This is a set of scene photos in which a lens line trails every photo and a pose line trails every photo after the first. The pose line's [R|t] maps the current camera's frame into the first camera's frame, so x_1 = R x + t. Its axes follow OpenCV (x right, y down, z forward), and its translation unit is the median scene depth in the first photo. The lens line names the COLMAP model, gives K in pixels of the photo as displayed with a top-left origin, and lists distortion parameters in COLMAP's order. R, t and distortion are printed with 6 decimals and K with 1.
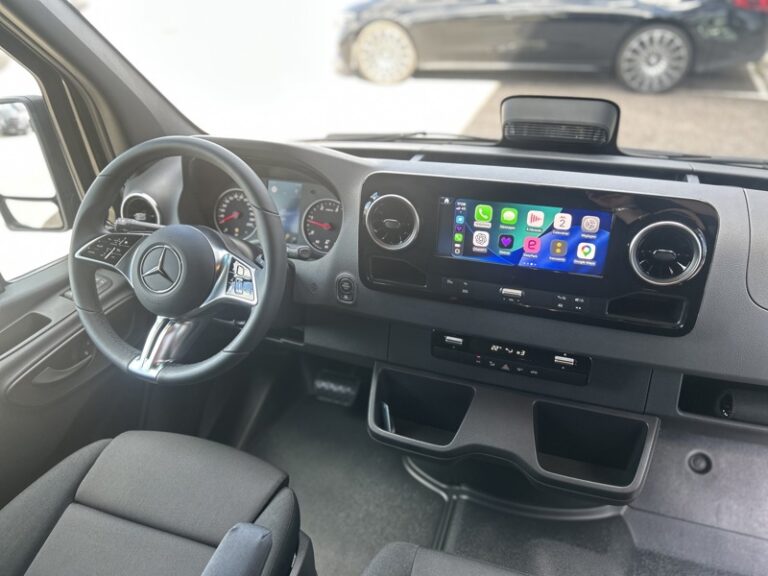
lens RADIAL K [[573.6, 0, 380.9], [0, 573.6, 291.5], [0, 0, 1]] dist [0.028771, -0.033340]
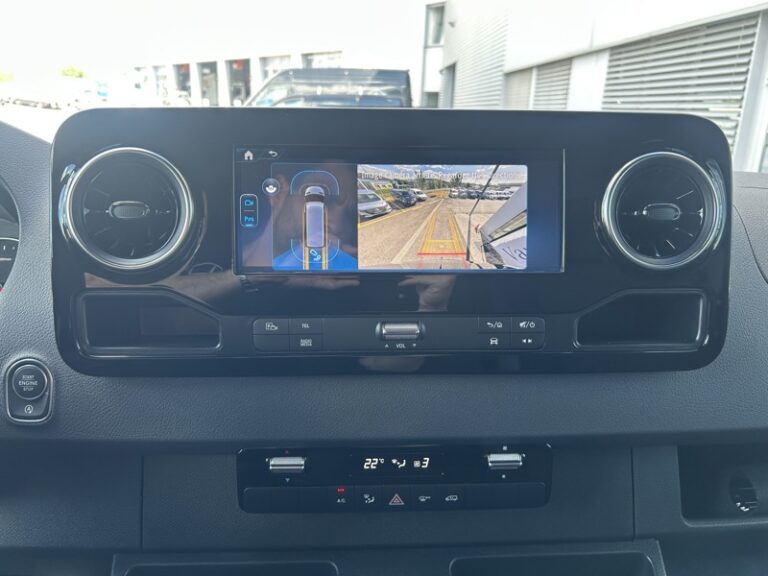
lens RADIAL K [[573.6, 0, 382.7], [0, 573.6, 287.3], [0, 0, 1]] dist [0.028771, -0.033340]
pose [[0.917801, -0.045942, 0.394375, 0.018354], [0.164036, 0.948424, -0.271265, 0.089763], [-0.361572, 0.313659, 0.878000, 0.506939]]
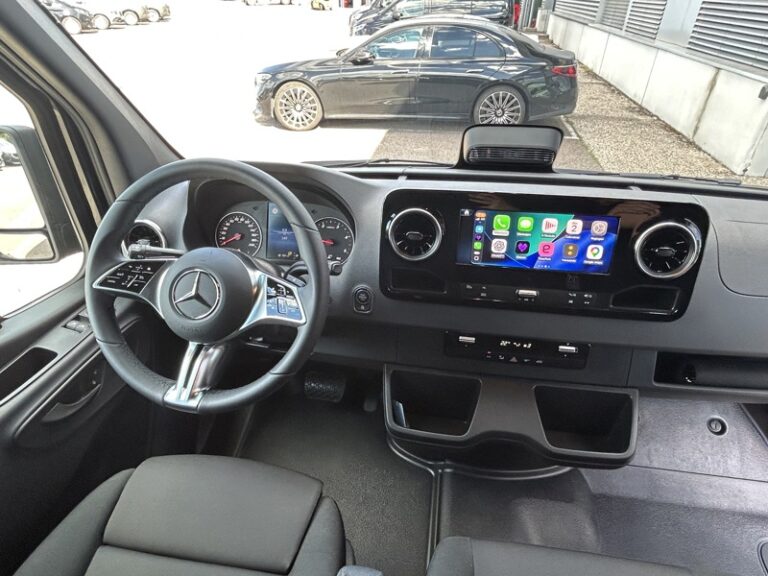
lens RADIAL K [[448.7, 0, 379.0], [0, 448.7, 283.3], [0, 0, 1]] dist [-0.012766, 0.005924]
pose [[0.981160, -0.065676, 0.181689, -0.188952], [0.069405, 0.997487, -0.014239, -0.021972], [-0.180297, 0.026581, 0.983253, 0.182888]]
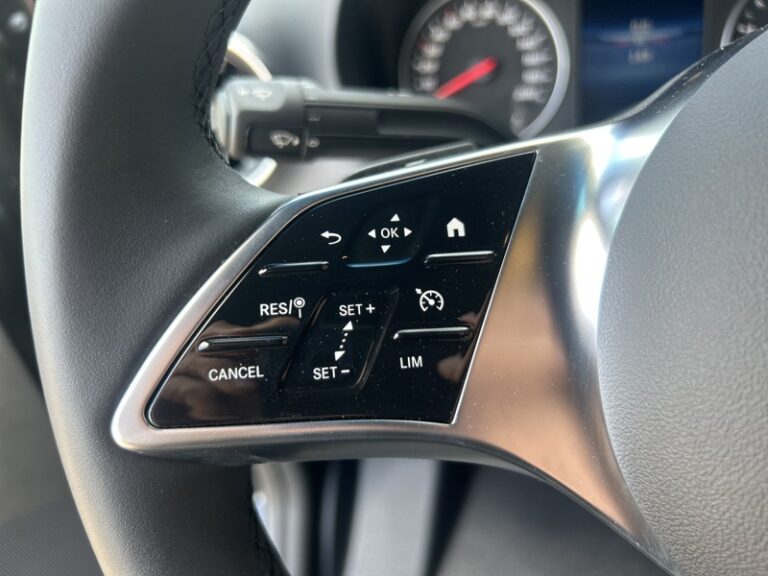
lens RADIAL K [[573.6, 0, 383.1], [0, 573.6, 288.2], [0, 0, 1]] dist [0.028771, -0.033340]
pose [[0.981149, -0.184913, 0.056163, -0.433651], [0.172253, 0.968535, 0.179637, -0.098307], [-0.087613, -0.166577, 0.982128, 0.799736]]
